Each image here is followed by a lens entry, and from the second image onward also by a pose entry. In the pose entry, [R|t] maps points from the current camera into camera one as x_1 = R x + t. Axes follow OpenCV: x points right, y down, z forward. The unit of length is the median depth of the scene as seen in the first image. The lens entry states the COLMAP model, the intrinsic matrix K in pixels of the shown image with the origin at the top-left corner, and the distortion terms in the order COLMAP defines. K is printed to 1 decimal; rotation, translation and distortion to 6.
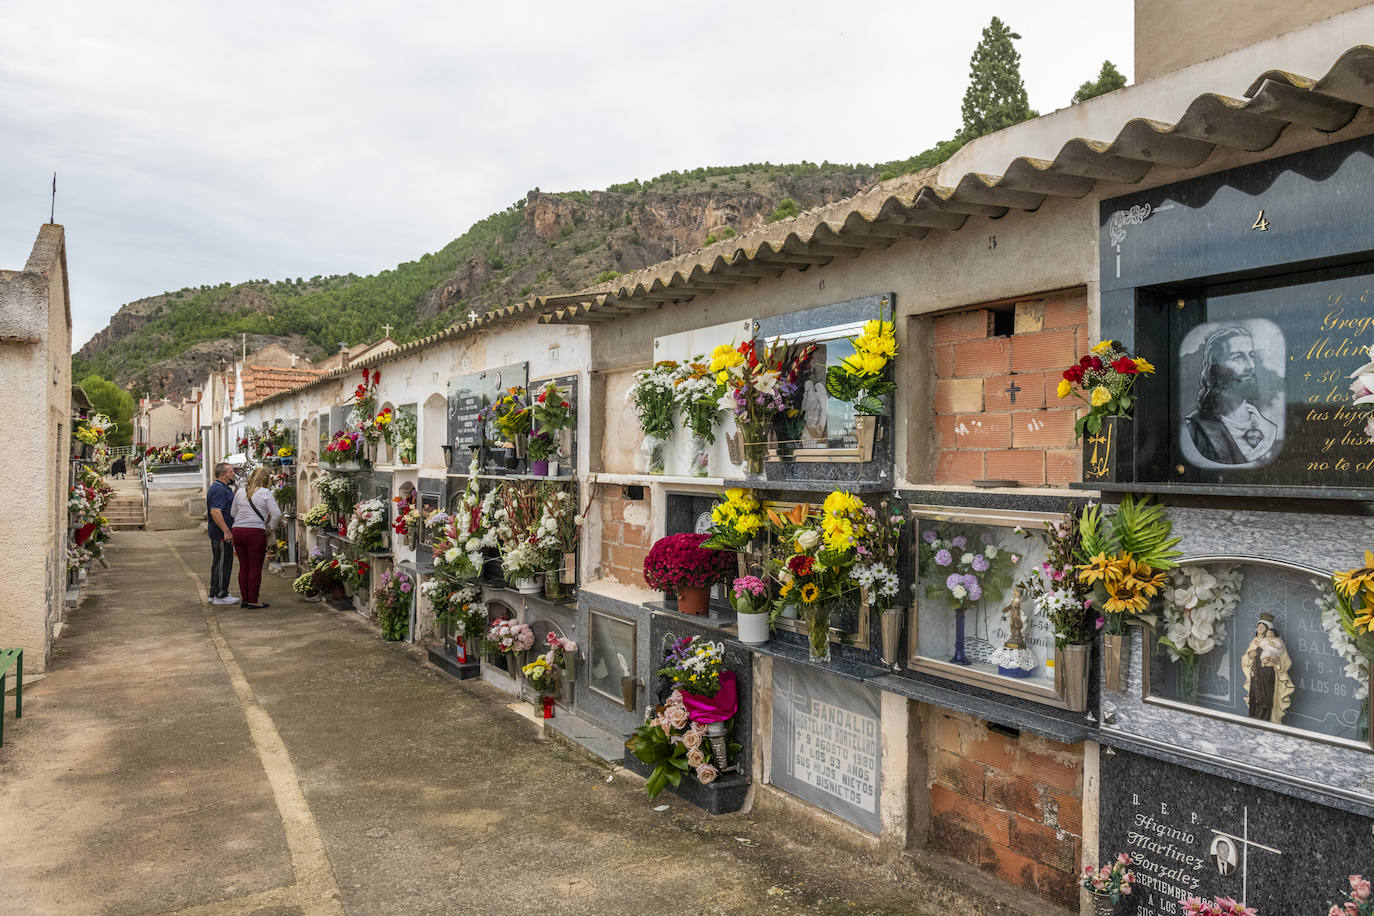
lens RADIAL K [[953.2, 0, 676.4], [0, 953.2, 453.2], [0, 0, 1]] dist [-0.035467, -0.008229]
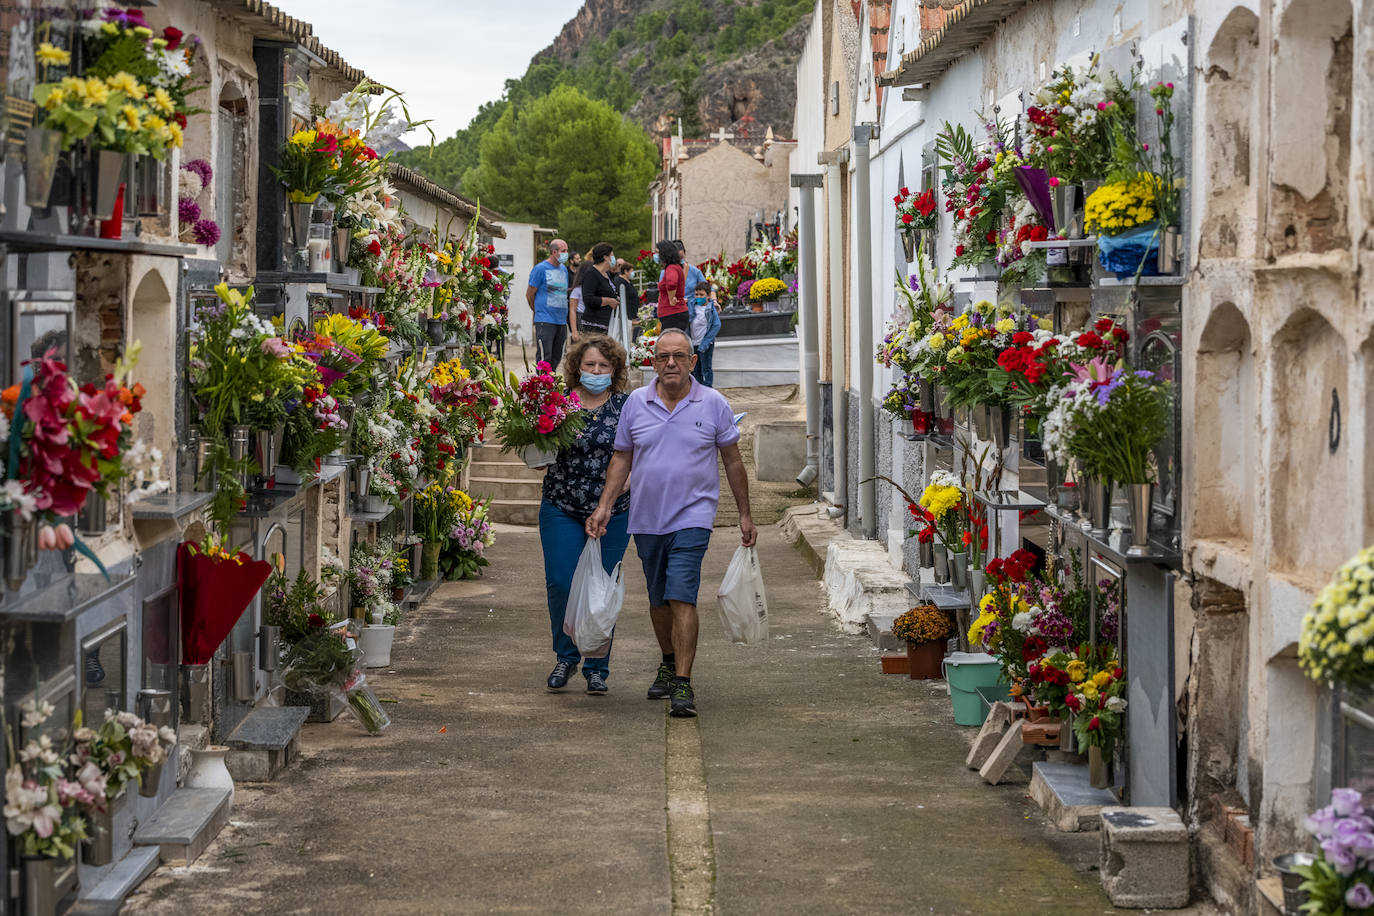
lens RADIAL K [[2710.9, 0, 686.3], [0, 2710.9, 452.3], [0, 0, 1]] dist [-0.046879, 0.000000]
pose [[0.868480, 0.024099, -0.495138, -0.357536], [0.005437, 0.998295, 0.058125, 0.025172], [0.495694, -0.053173, 0.866868, 0.794125]]
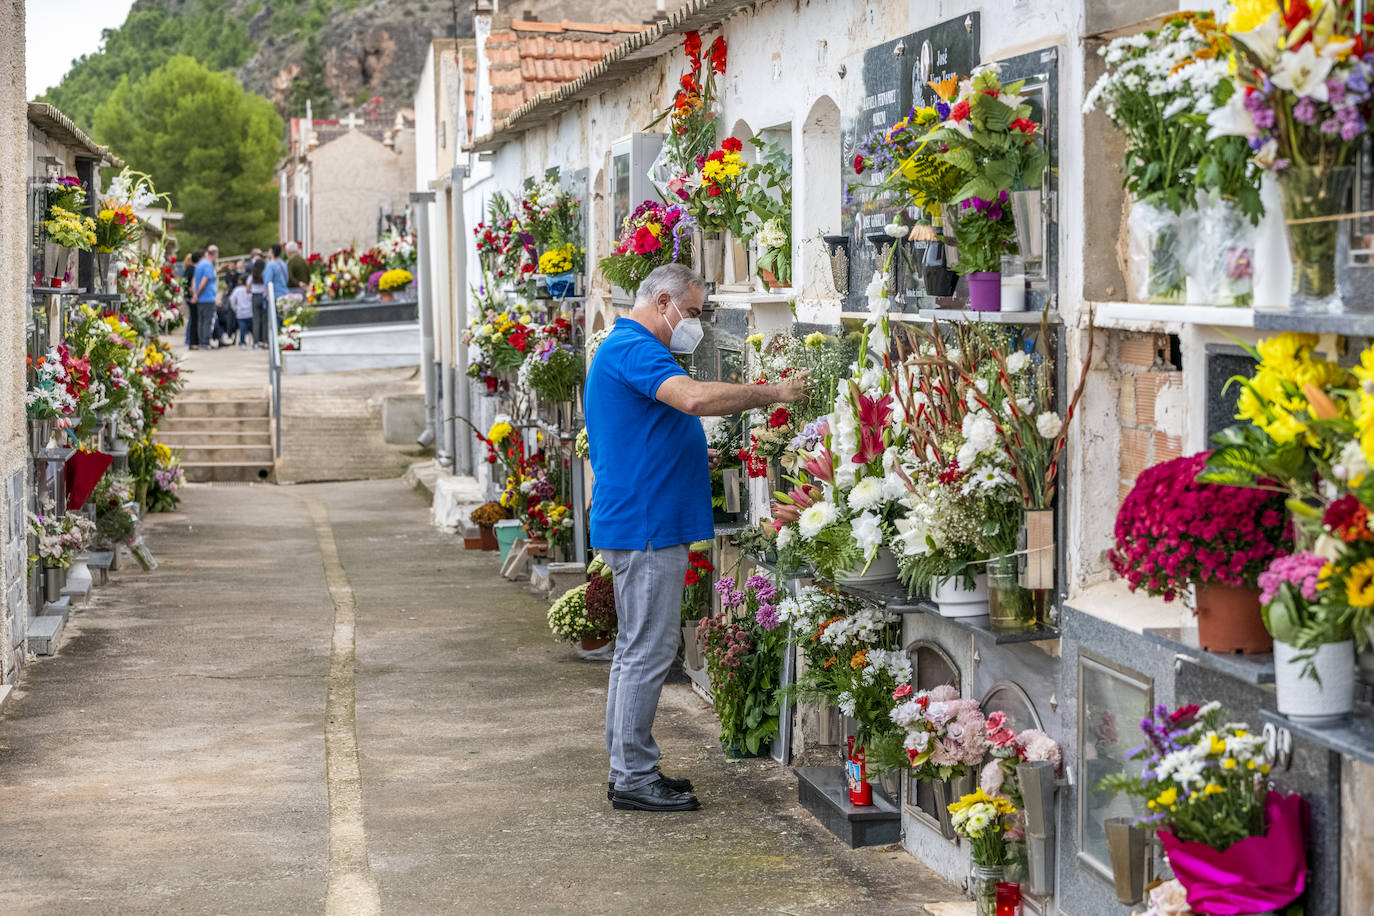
lens RADIAL K [[3096.6, 0, 685.5], [0, 3096.6, 461.5], [0, 0, 1]] dist [-0.161959, 0.000000]
pose [[0.921453, 0.010876, -0.388337, 0.155299], [0.014703, 0.997916, 0.062835, 0.002659], [0.388211, -0.063609, 0.919373, -0.132080]]
